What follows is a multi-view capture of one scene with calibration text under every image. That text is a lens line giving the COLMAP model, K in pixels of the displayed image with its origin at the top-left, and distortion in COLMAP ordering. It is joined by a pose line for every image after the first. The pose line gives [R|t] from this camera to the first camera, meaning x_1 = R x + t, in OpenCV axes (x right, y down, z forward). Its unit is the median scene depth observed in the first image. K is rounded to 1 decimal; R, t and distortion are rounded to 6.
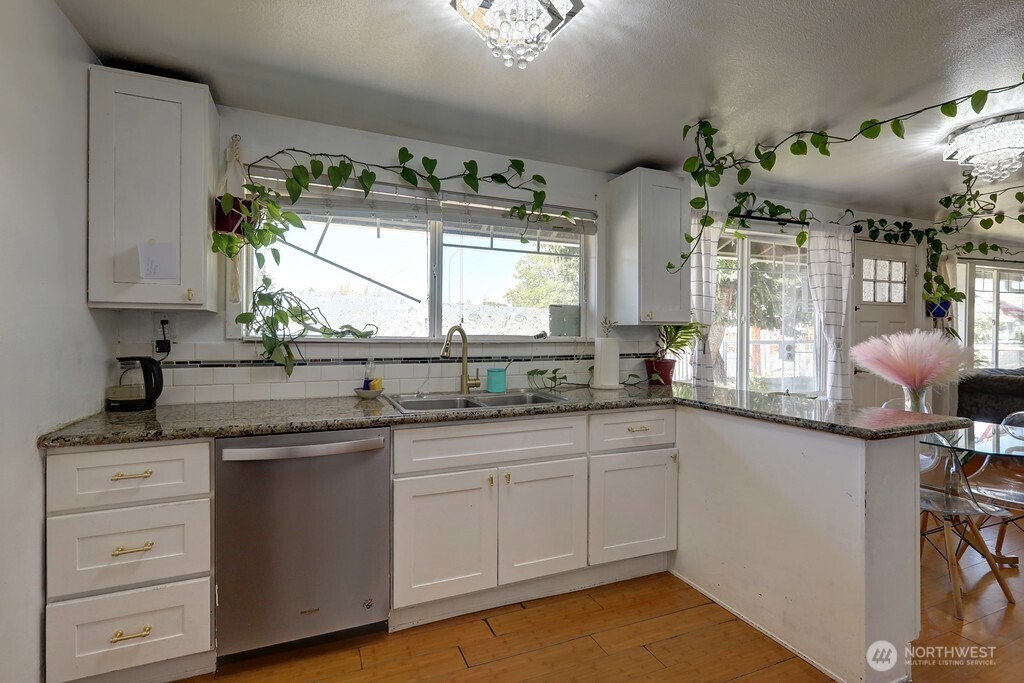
lens RADIAL K [[473.8, 0, 512.0], [0, 473.8, 341.5], [0, 0, 1]] dist [-0.001195, -0.000622]
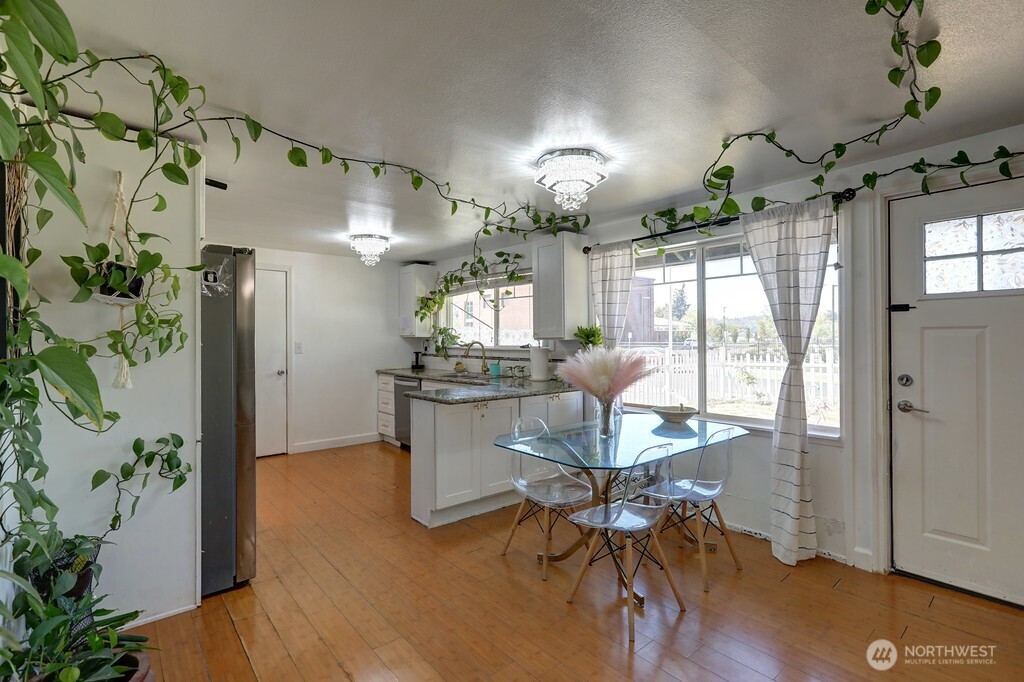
lens RADIAL K [[473.8, 0, 512.0], [0, 473.8, 341.0], [0, 0, 1]] dist [-0.001195, -0.000622]
pose [[0.302993, 0.000013, -0.952993, 1.822895], [-0.012068, 0.999920, -0.003824, -0.026458], [0.952916, 0.012660, 0.302969, 0.490934]]
